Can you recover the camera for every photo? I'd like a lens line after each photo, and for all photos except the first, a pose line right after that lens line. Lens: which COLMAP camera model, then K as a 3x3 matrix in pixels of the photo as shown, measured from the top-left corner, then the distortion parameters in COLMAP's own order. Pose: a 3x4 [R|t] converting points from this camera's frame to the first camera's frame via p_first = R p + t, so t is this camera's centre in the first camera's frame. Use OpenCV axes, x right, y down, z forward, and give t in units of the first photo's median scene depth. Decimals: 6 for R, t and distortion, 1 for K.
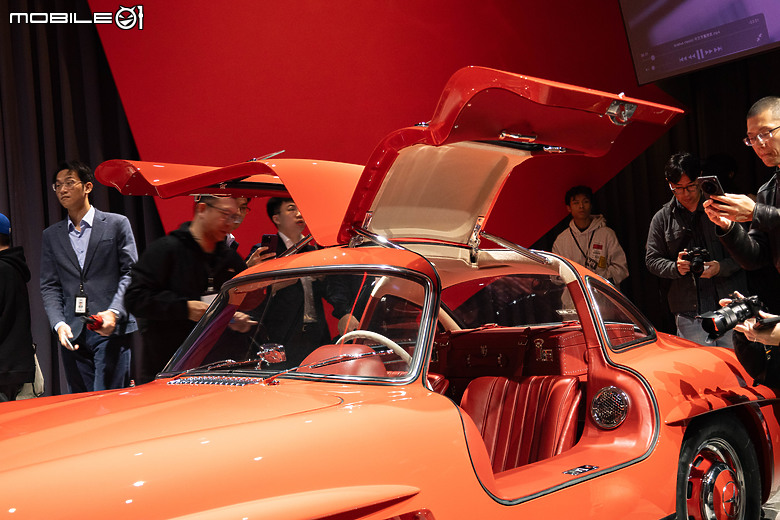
lens RADIAL K [[1059.7, 0, 391.2], [0, 1059.7, 254.3], [0, 0, 1]] dist [0.012598, 0.000000]
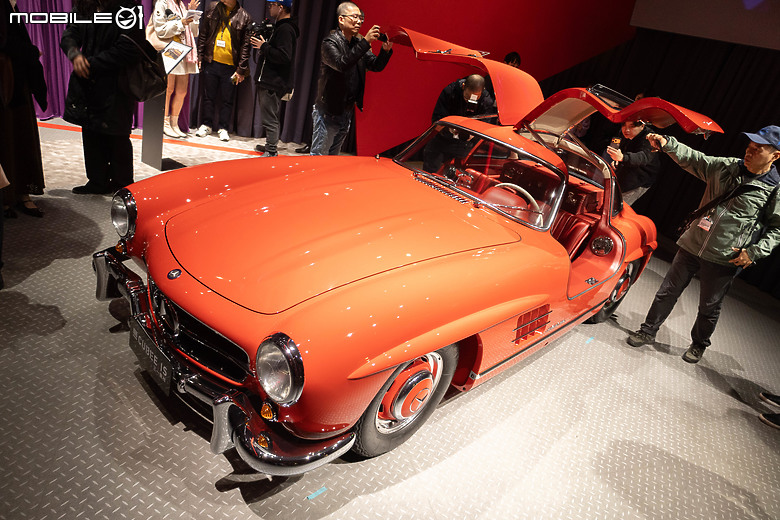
lens RADIAL K [[518.9, 0, 396.2], [0, 518.9, 268.3], [0, 0, 1]] dist [0.011001, -0.001956]
pose [[0.950971, 0.264136, 0.160894, -0.333675], [-0.308563, 0.845693, 0.435422, -0.139557], [-0.021057, -0.463719, 0.885732, 0.065694]]
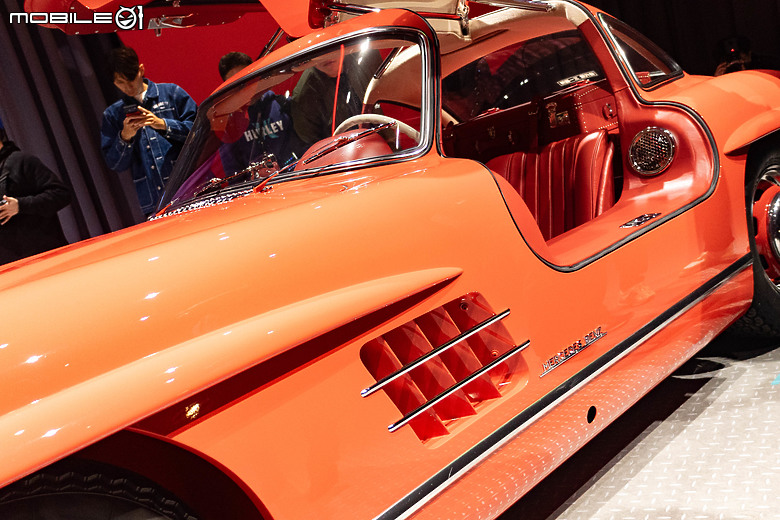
lens RADIAL K [[824.8, 0, 386.2], [0, 824.8, 265.1], [0, 0, 1]] dist [0.226487, 0.000000]
pose [[0.981374, -0.190130, -0.027473, -0.007727], [0.192076, 0.968655, 0.157528, 0.081365], [-0.003339, -0.159871, 0.987132, 0.289282]]
